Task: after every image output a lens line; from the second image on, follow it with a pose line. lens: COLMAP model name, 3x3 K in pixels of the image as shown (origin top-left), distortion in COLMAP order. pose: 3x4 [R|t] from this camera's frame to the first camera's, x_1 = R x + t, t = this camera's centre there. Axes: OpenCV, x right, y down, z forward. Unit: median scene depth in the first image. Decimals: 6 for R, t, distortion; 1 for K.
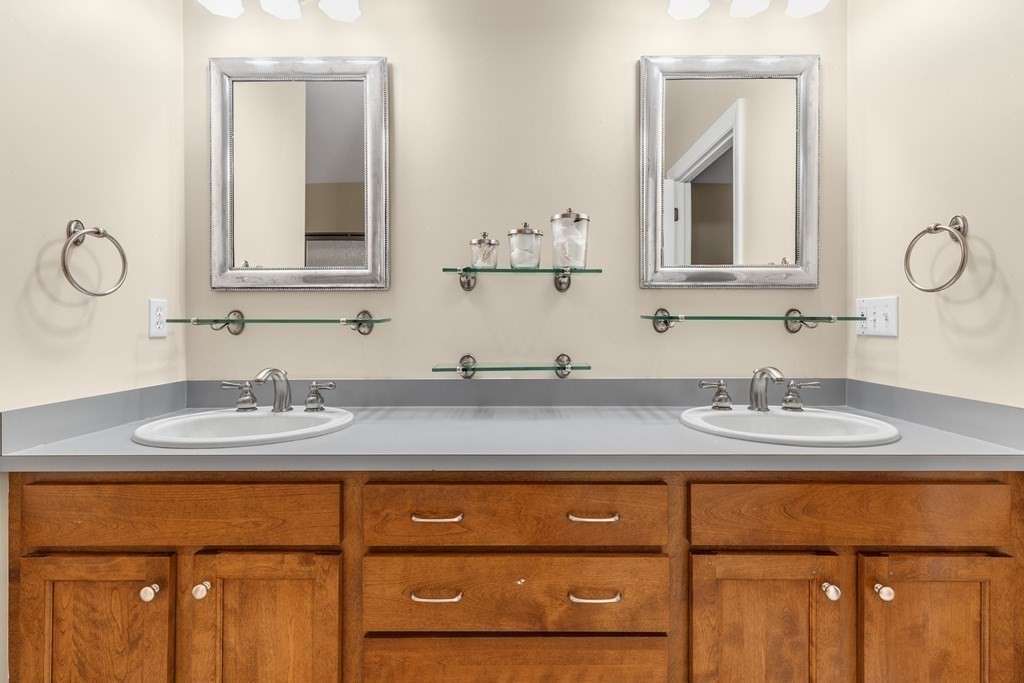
lens RADIAL K [[476.8, 0, 517.6], [0, 476.8, 324.6], [0, 0, 1]] dist [0.009155, -0.001104]
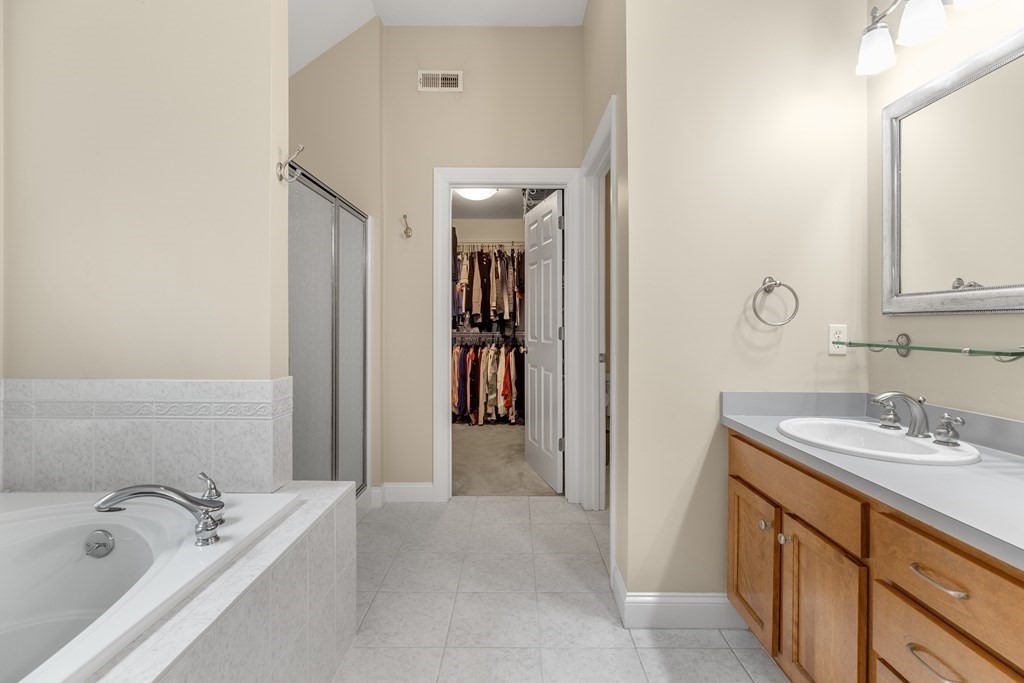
lens RADIAL K [[476.8, 0, 511.9], [0, 476.8, 332.3], [0, 0, 1]] dist [0.009155, -0.001104]
pose [[0.000777, 0.020962, -0.999780, 0.521584], [-0.005840, 0.999763, 0.020957, -0.055759], [0.999983, 0.005822, 0.000899, 0.141939]]
